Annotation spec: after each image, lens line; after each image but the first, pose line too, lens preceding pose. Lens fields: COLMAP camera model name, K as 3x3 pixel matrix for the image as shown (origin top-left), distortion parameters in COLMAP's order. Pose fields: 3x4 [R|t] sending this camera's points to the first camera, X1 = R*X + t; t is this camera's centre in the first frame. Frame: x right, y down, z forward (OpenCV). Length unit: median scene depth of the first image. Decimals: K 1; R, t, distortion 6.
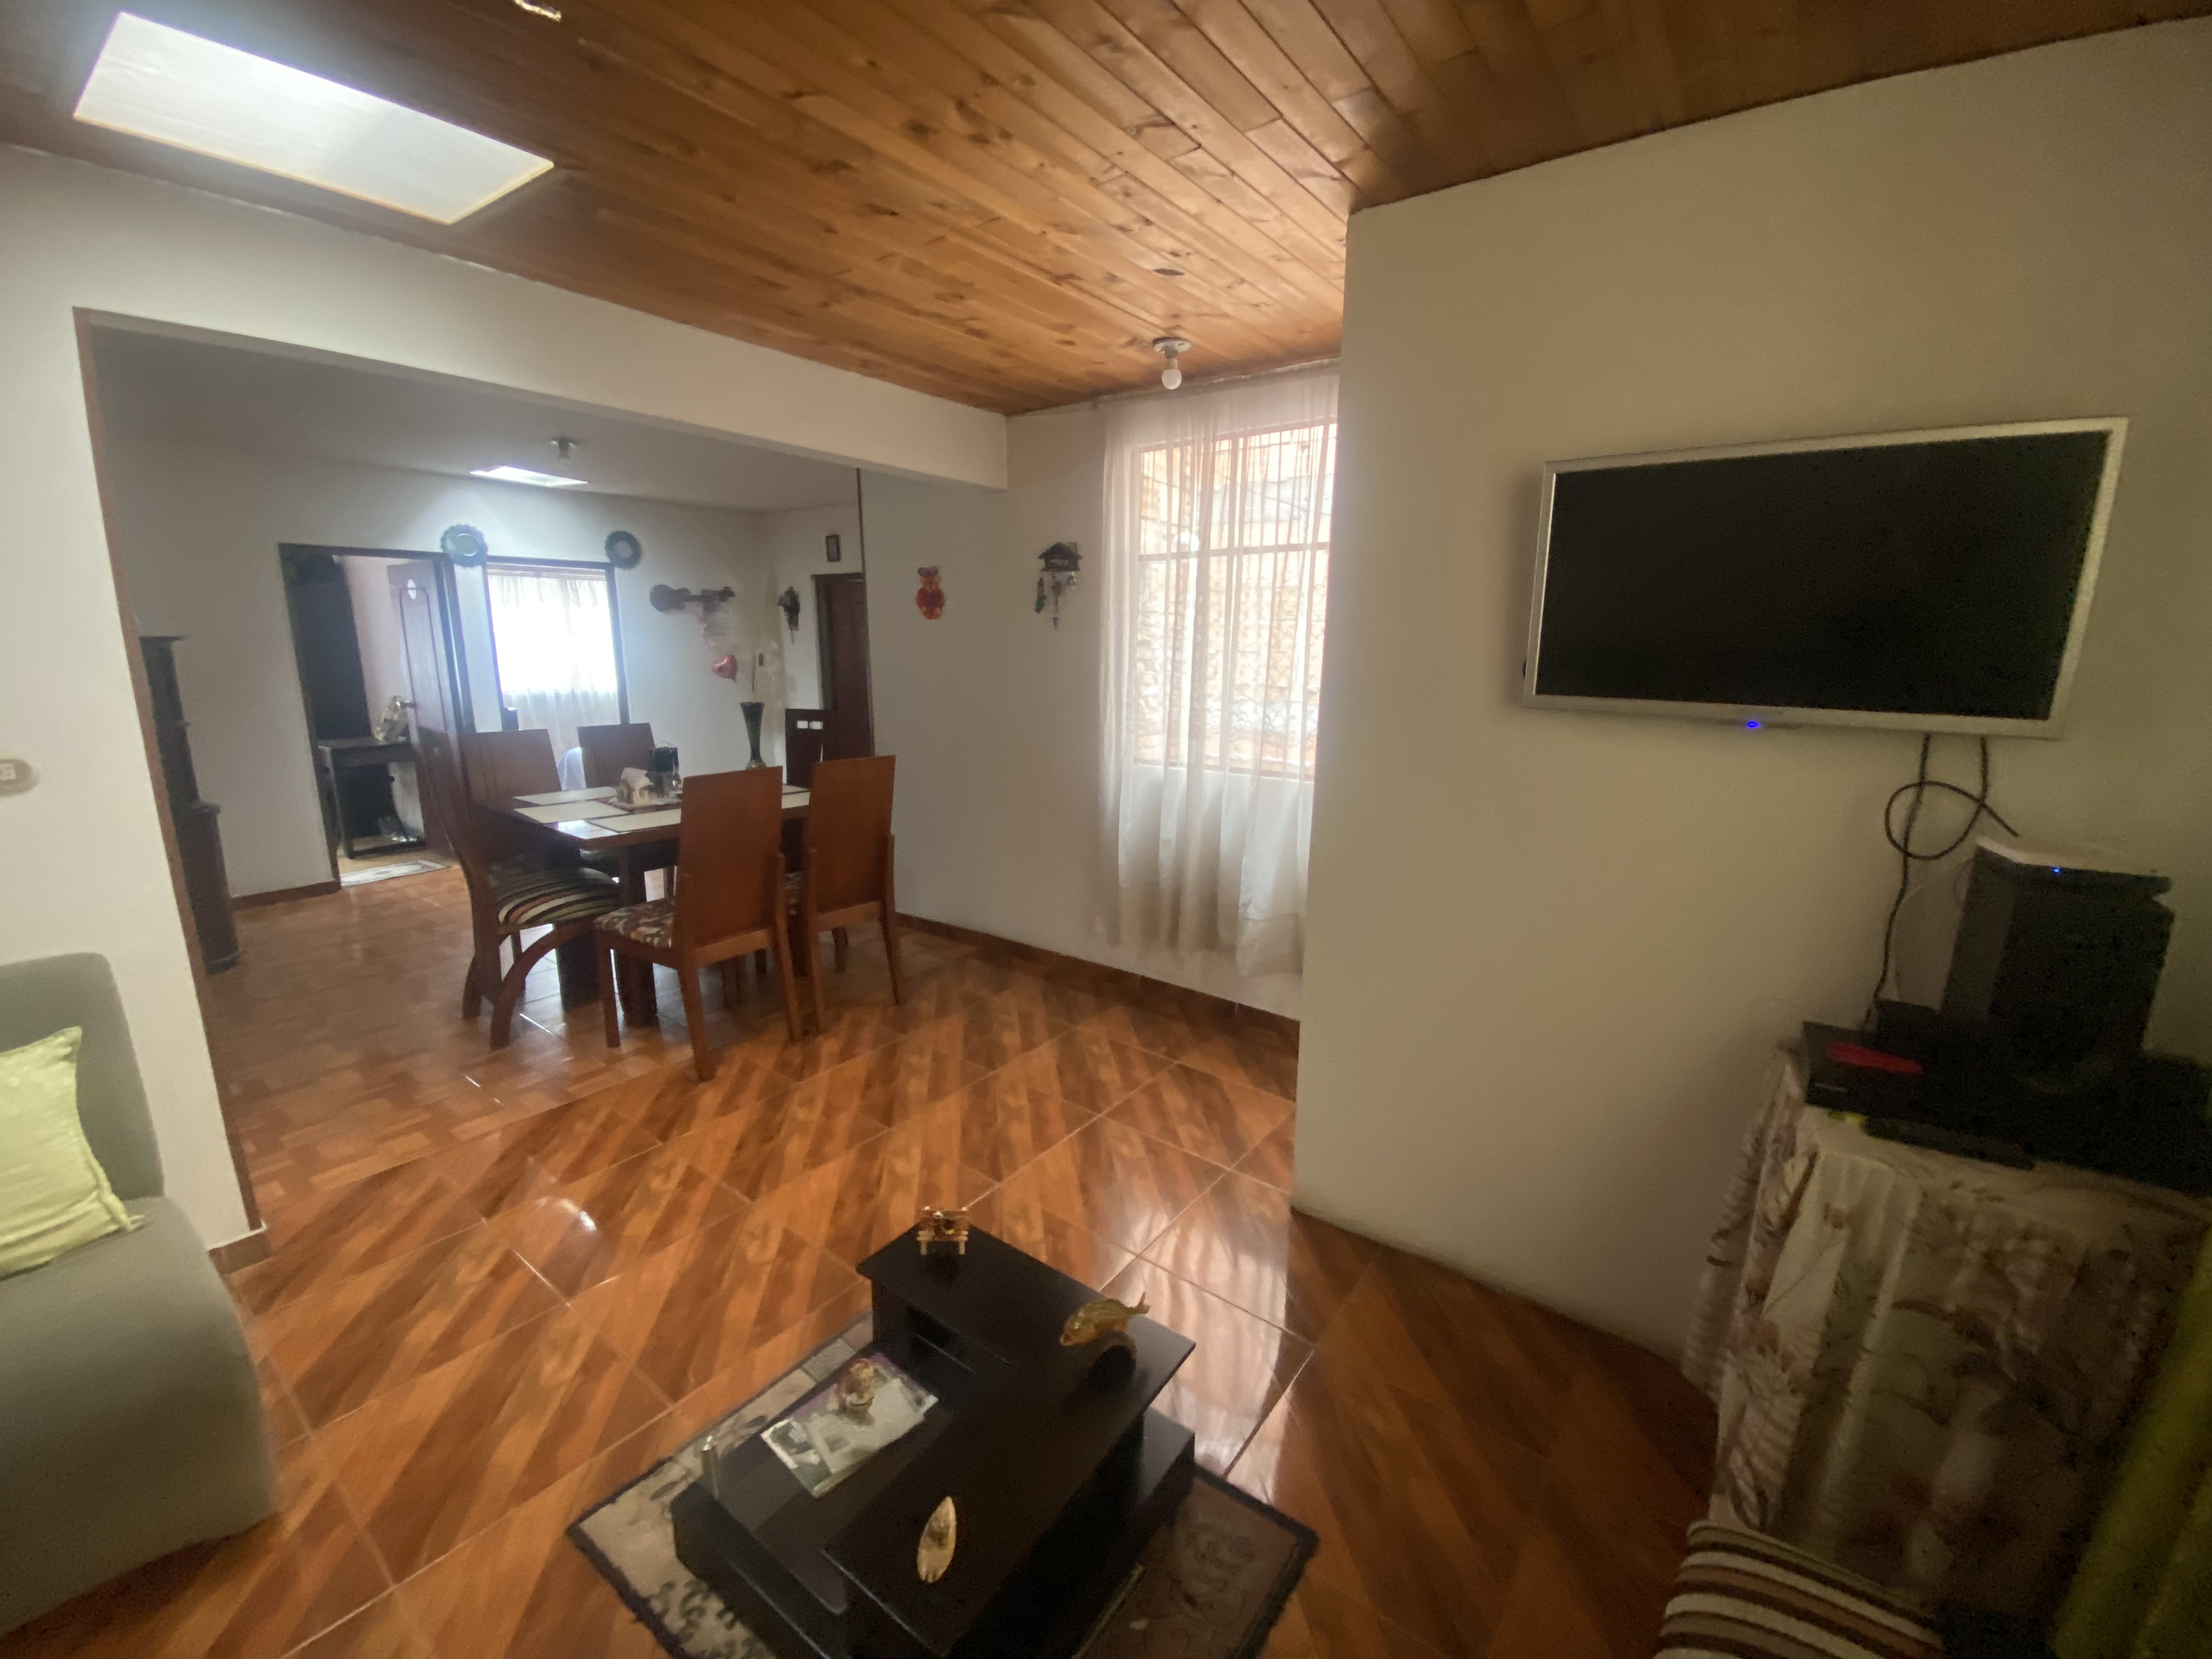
lens RADIAL K [[902.8, 0, 1113.1], [0, 902.8, 827.3], [0, 0, 1]] dist [-0.016614, -0.000725]
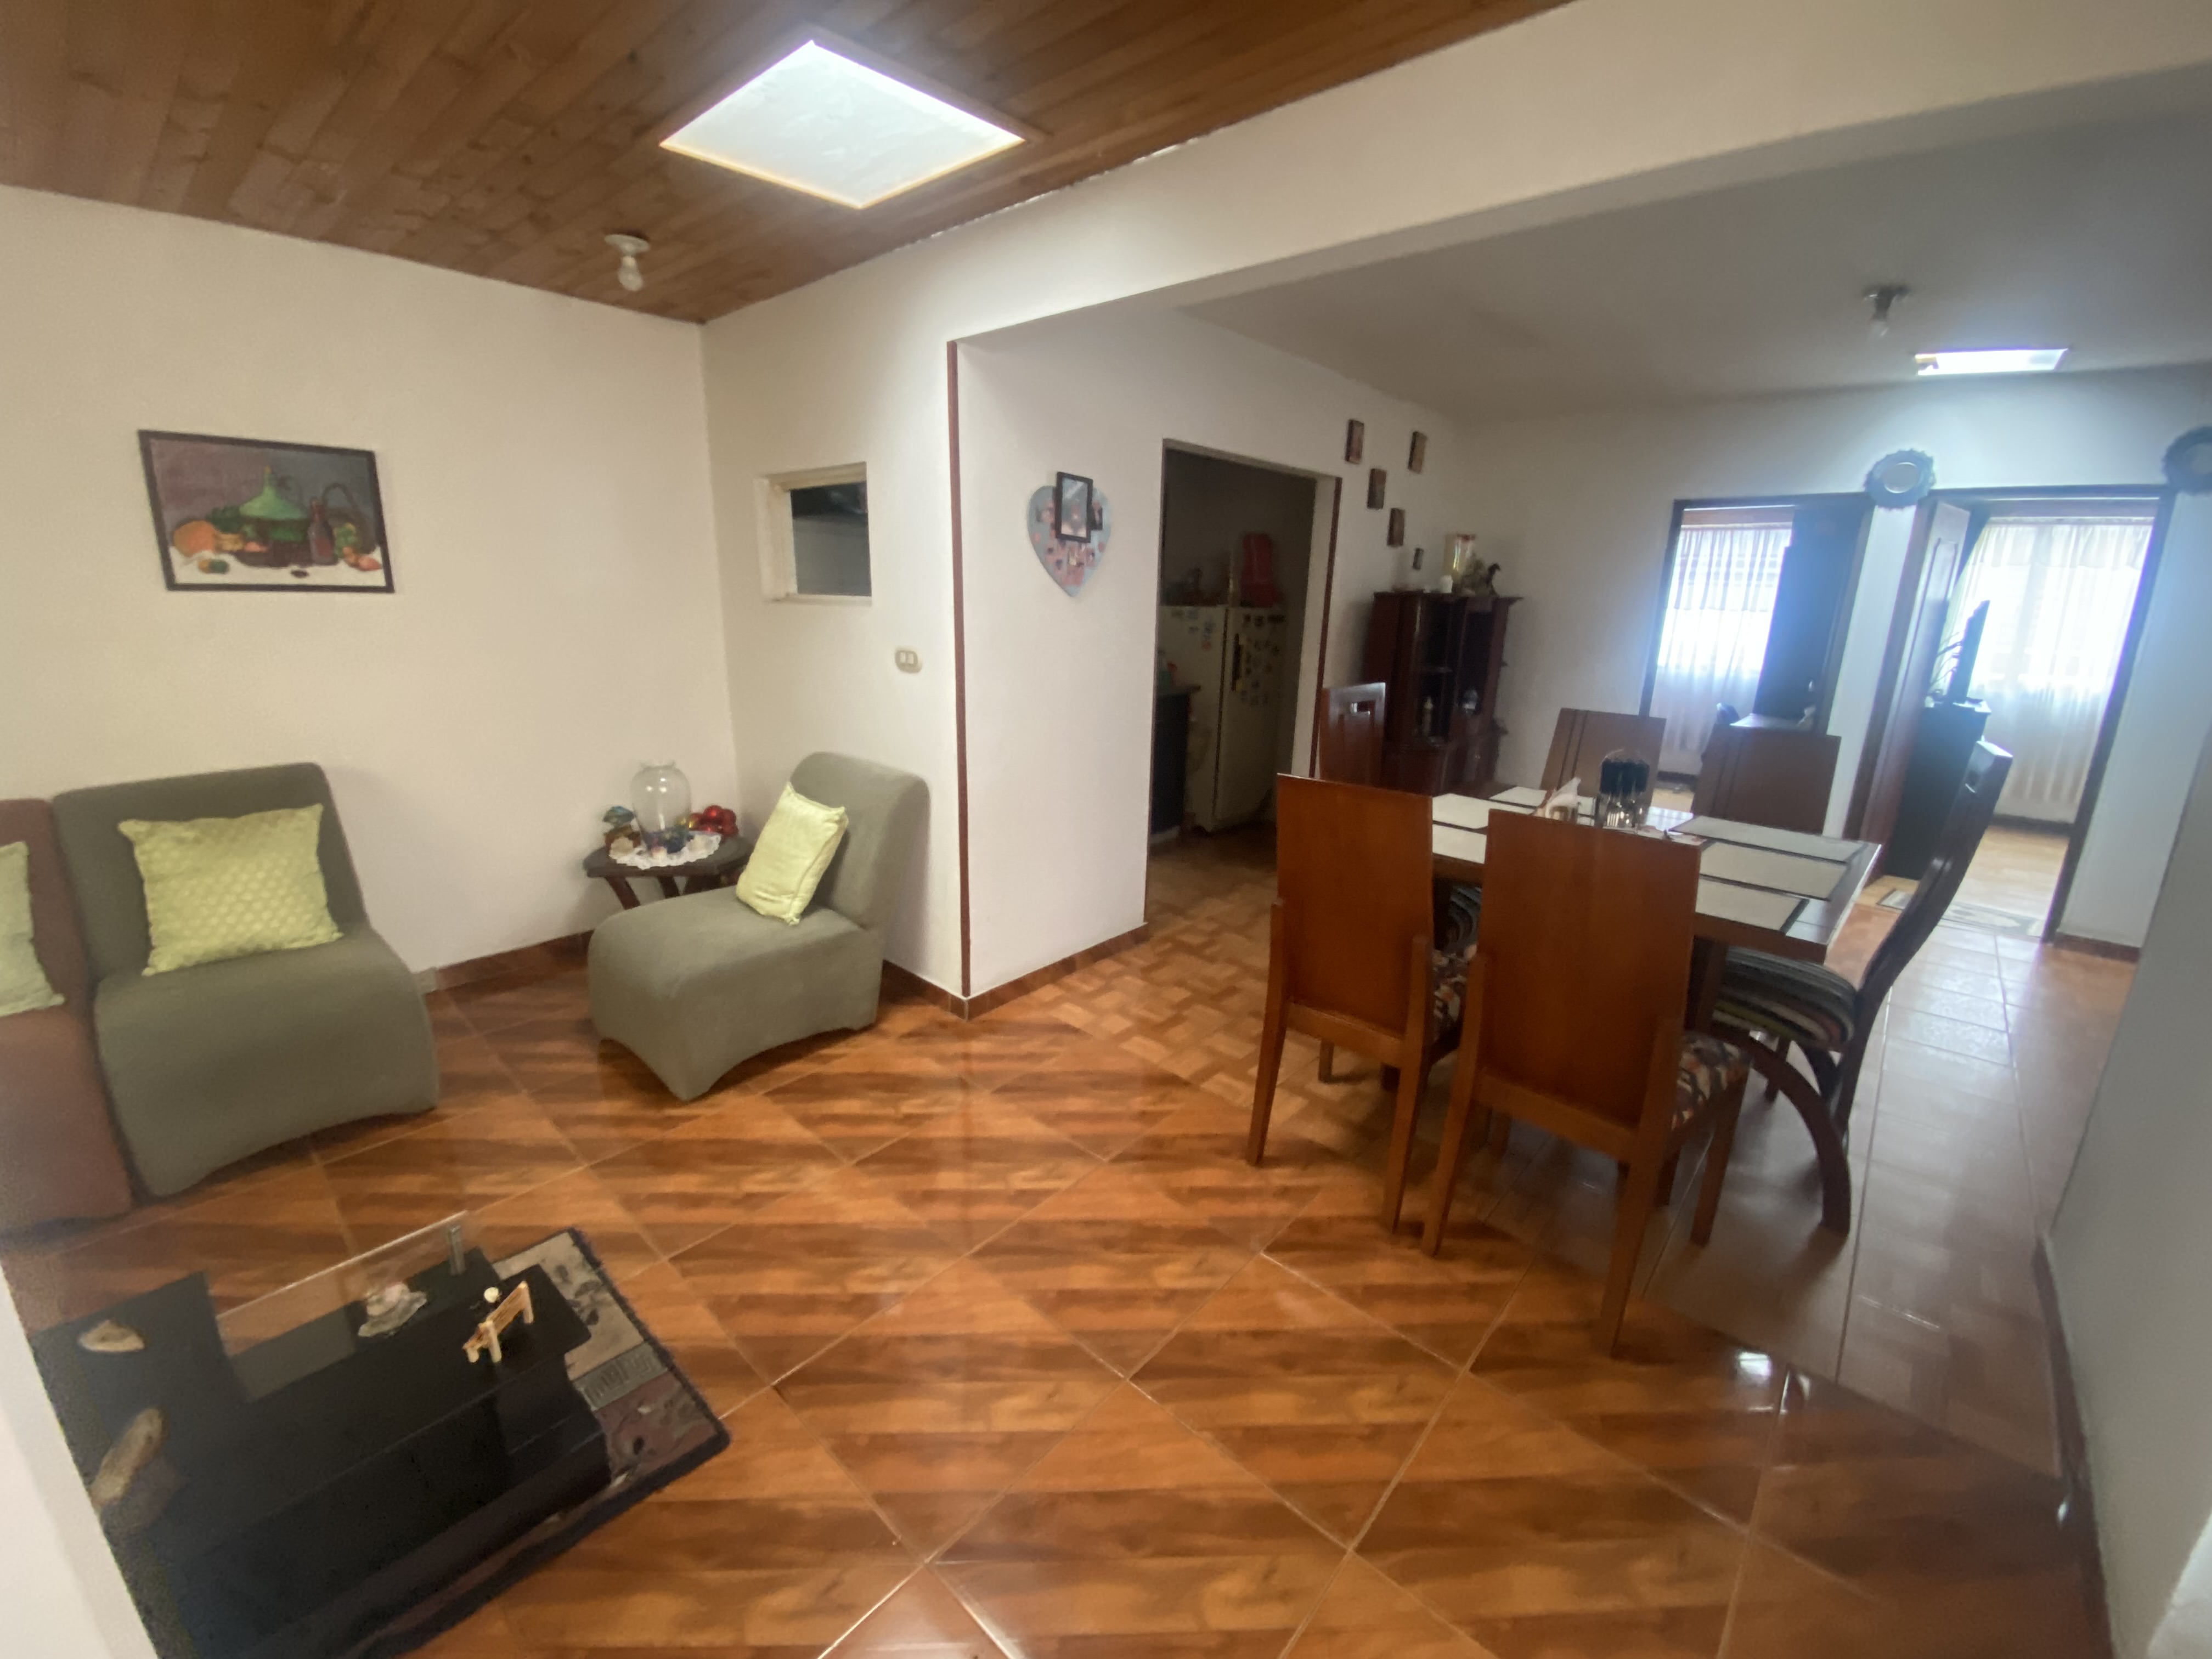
lens RADIAL K [[902.8, 0, 1117.8], [0, 902.8, 829.9], [0, 0, 1]] dist [-0.016614, -0.000725]
pose [[-0.100599, 0.255220, -0.961635, 0.256194], [-0.228634, 0.934742, 0.272000, -0.190332], [0.968301, 0.247226, -0.035682, 0.938854]]
